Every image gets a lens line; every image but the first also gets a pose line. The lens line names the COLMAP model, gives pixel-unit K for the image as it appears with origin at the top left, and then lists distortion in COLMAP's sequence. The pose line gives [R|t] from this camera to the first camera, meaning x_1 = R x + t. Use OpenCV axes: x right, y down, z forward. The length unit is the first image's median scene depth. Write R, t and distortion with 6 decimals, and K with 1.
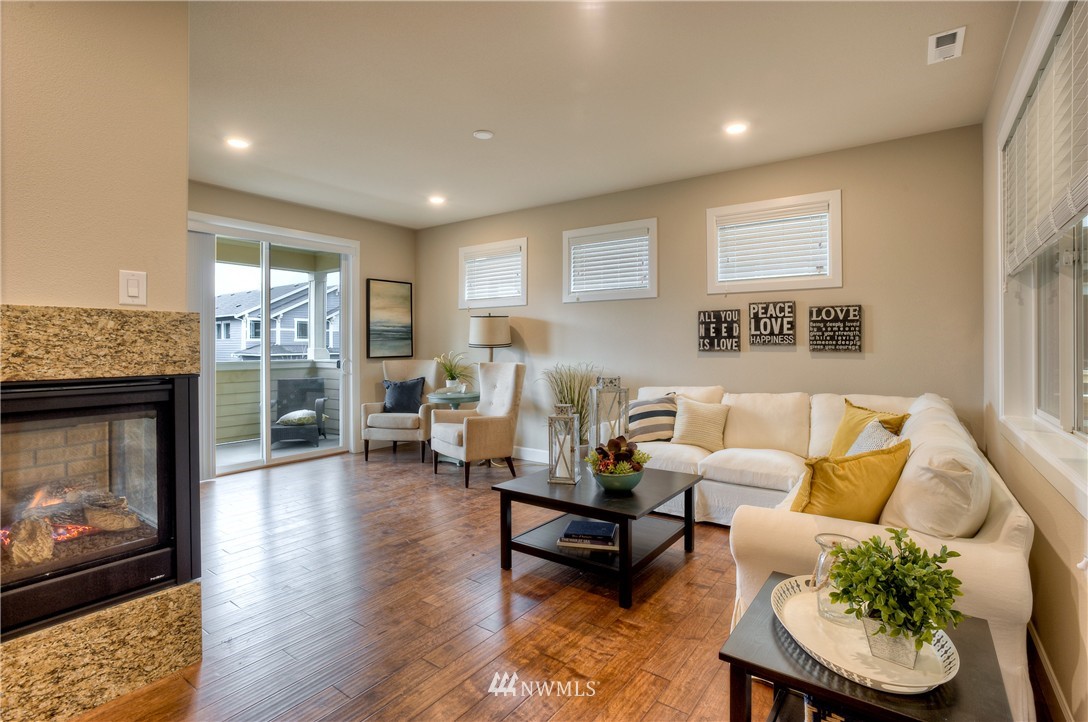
lens RADIAL K [[516.7, 0, 557.3], [0, 516.7, 352.2], [0, 0, 1]] dist [-0.048392, 0.023436]
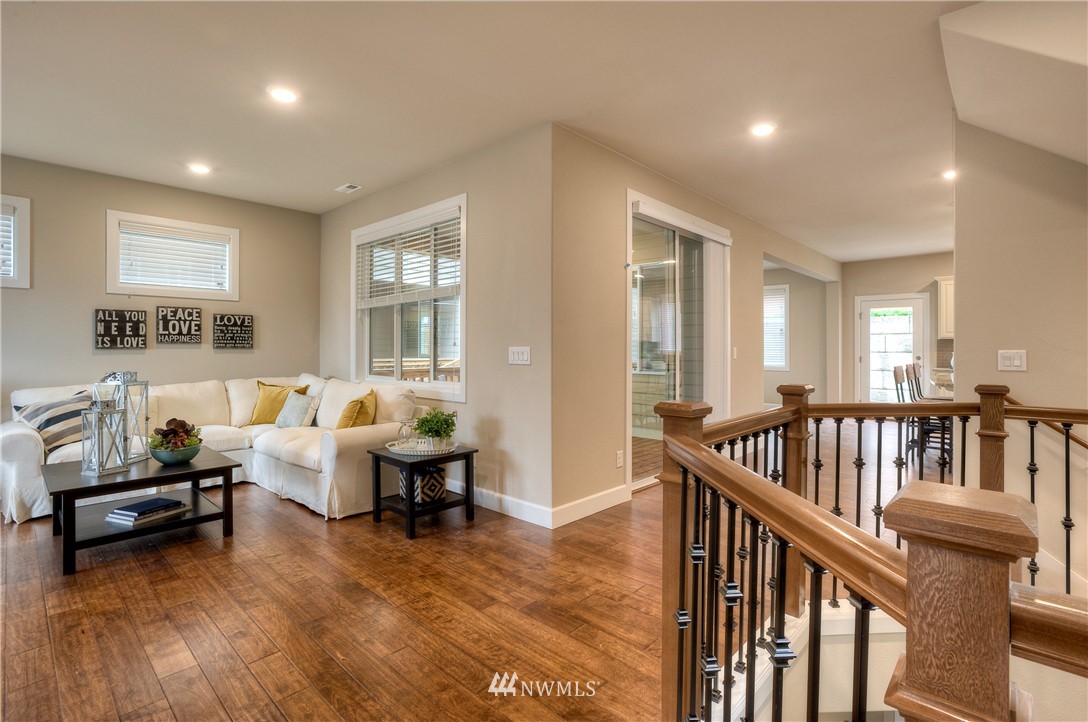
lens RADIAL K [[516.7, 0, 557.3], [0, 516.7, 352.2], [0, 0, 1]] dist [-0.048392, 0.023436]
pose [[0.138341, -0.009789, 0.990336, -0.635222], [0.008154, 0.999929, 0.008745, 0.003731], [-0.990351, 0.006866, 0.138411, -0.030804]]
